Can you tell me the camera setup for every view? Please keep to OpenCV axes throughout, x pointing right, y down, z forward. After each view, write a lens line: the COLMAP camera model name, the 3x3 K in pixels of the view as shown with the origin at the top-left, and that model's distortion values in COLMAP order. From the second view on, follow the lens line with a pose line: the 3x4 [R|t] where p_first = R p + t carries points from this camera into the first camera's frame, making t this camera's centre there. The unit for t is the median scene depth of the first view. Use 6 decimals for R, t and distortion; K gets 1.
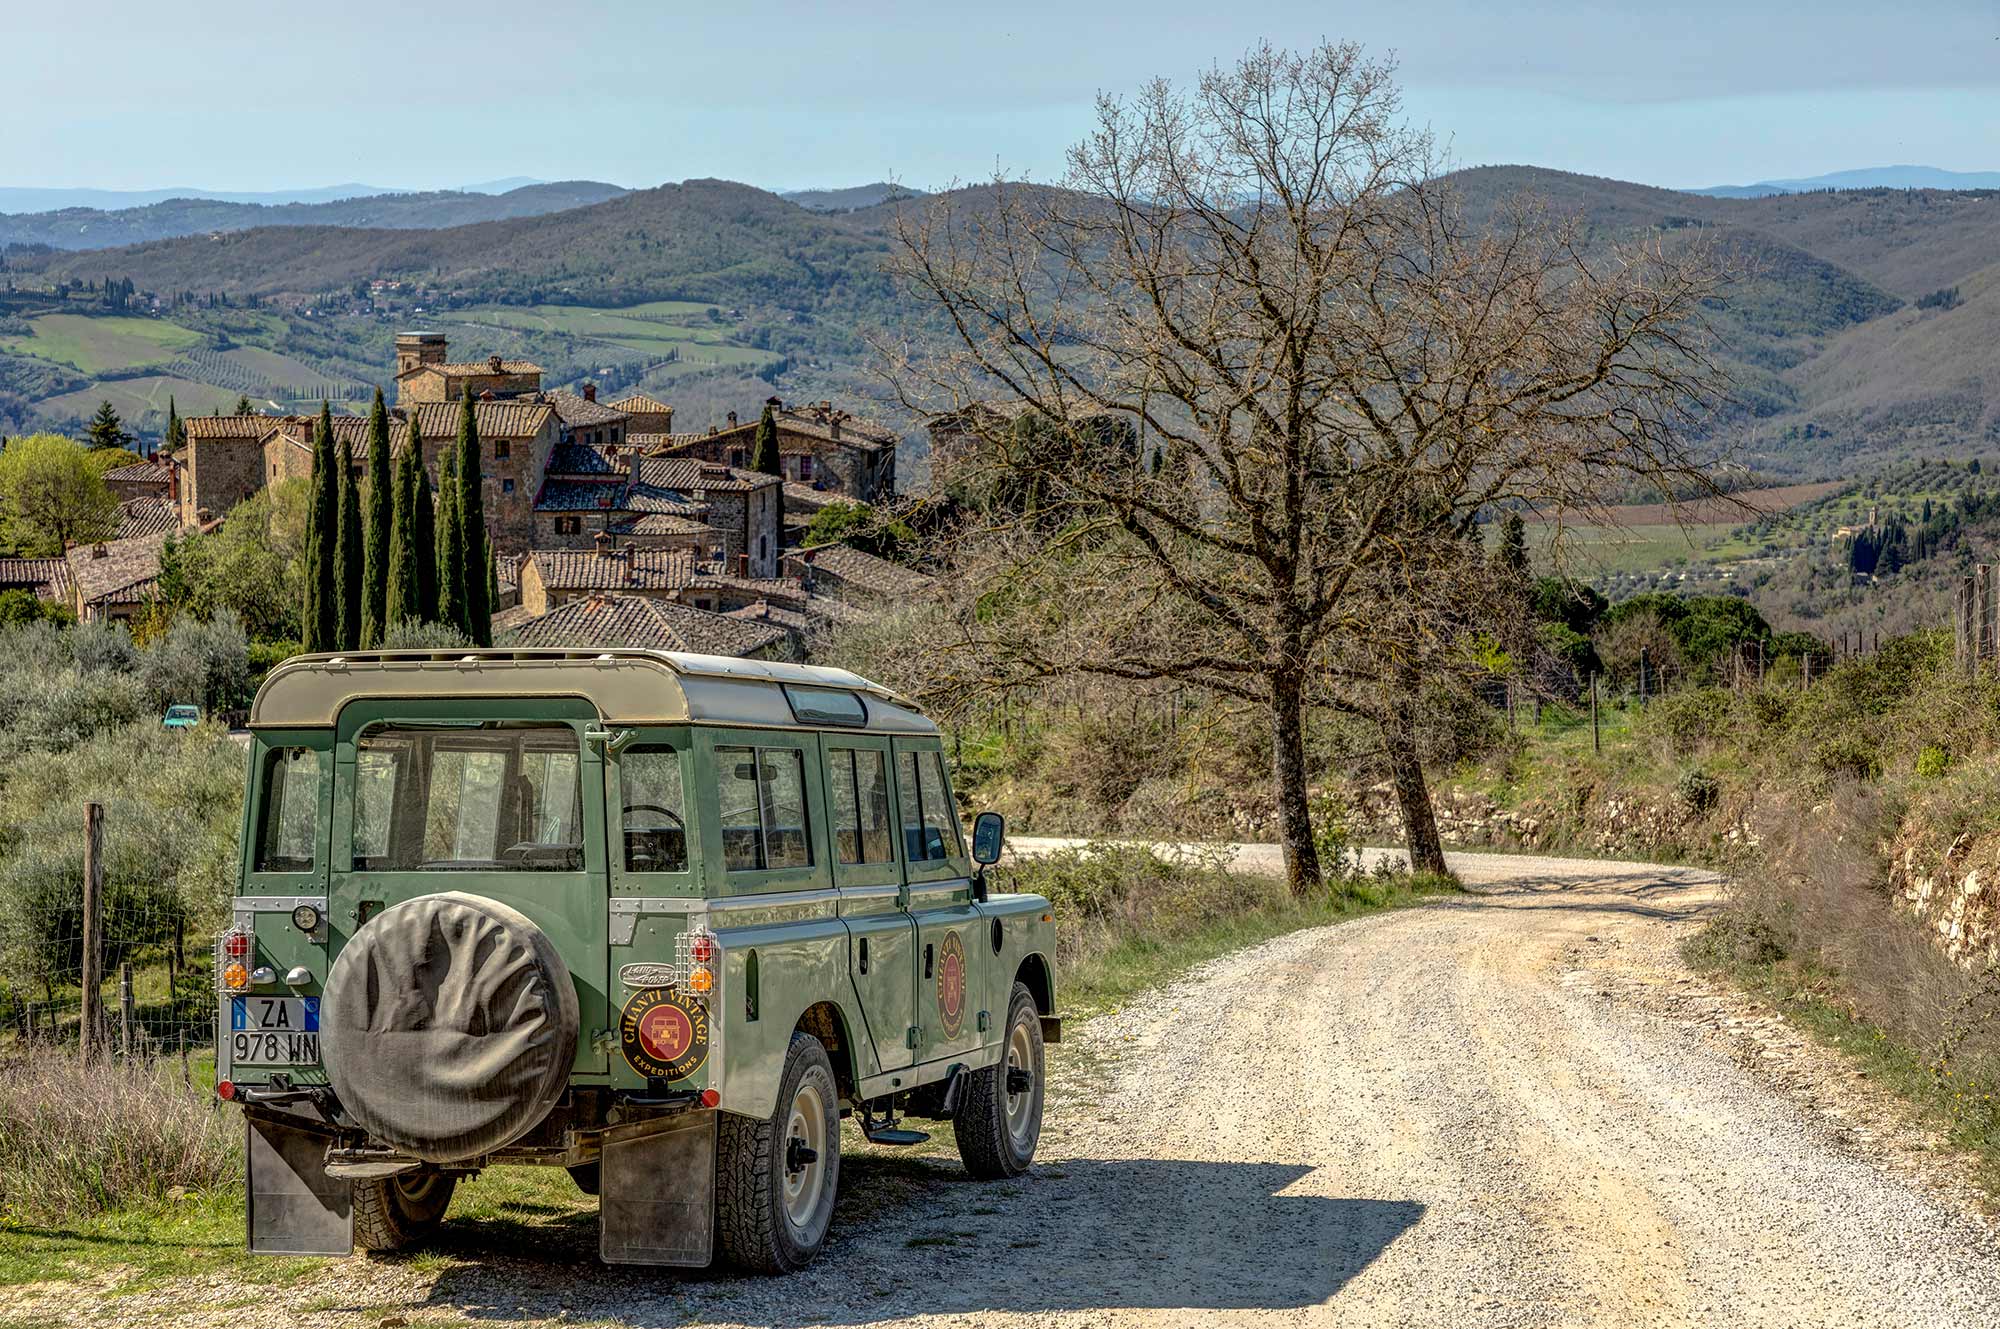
lens RADIAL K [[1658.0, 0, 1000.2], [0, 1658.0, 706.1], [0, 0, 1]] dist [0.000480, 0.001585]
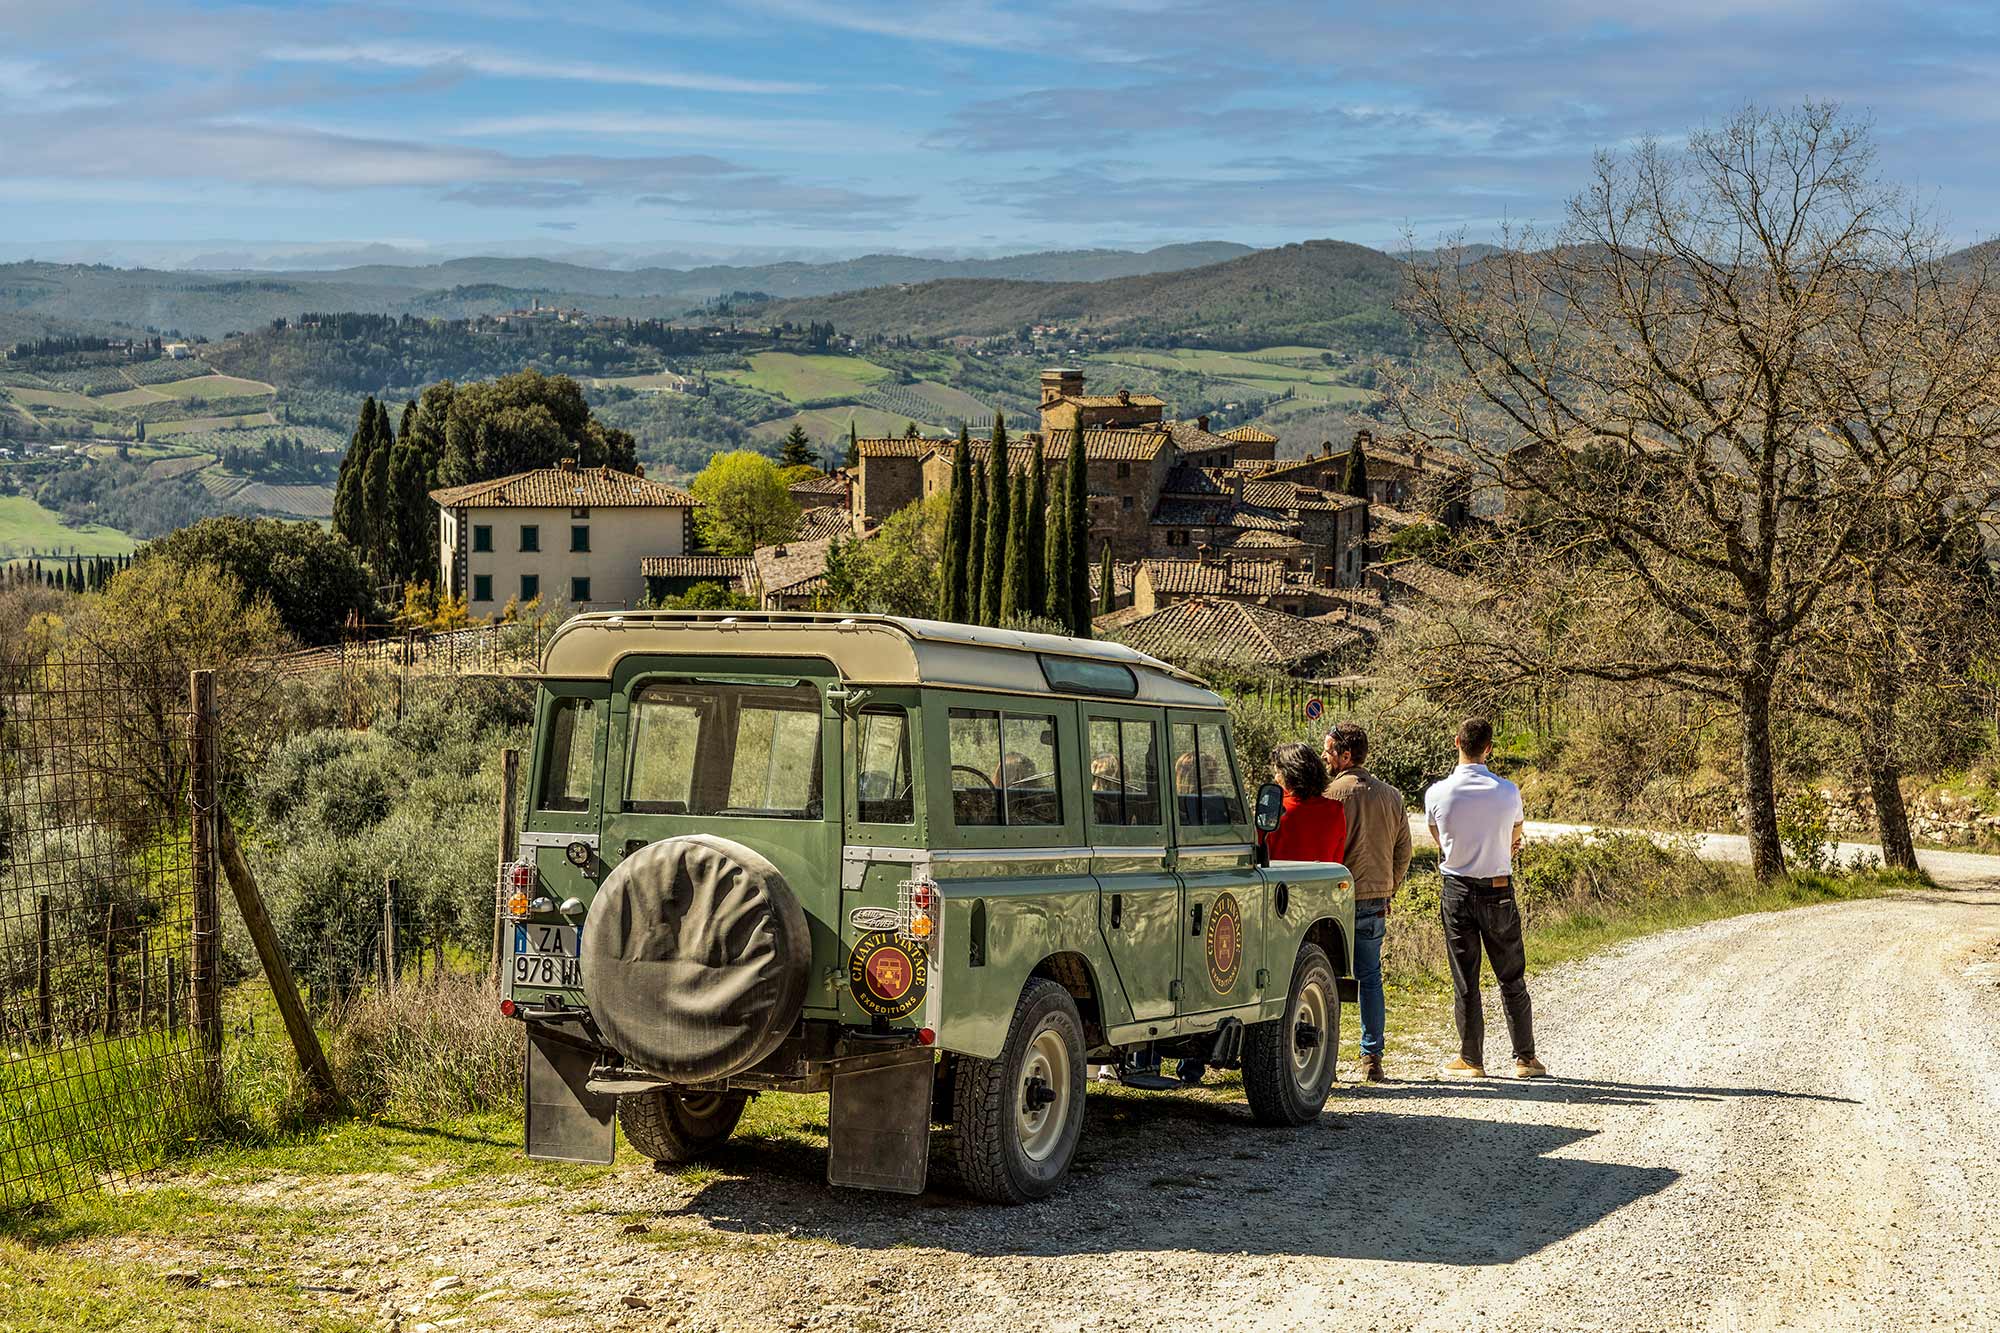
lens RADIAL K [[1589.1, 0, 1000.0], [0, 1589.1, 666.5], [0, 0, 1]] dist [0.004635, 0.002115]
pose [[0.995850, 0.029610, -0.086057, -0.234283], [-0.029778, 0.999556, -0.000673, -0.012834], [0.085998, 0.003232, 0.996290, -0.087399]]
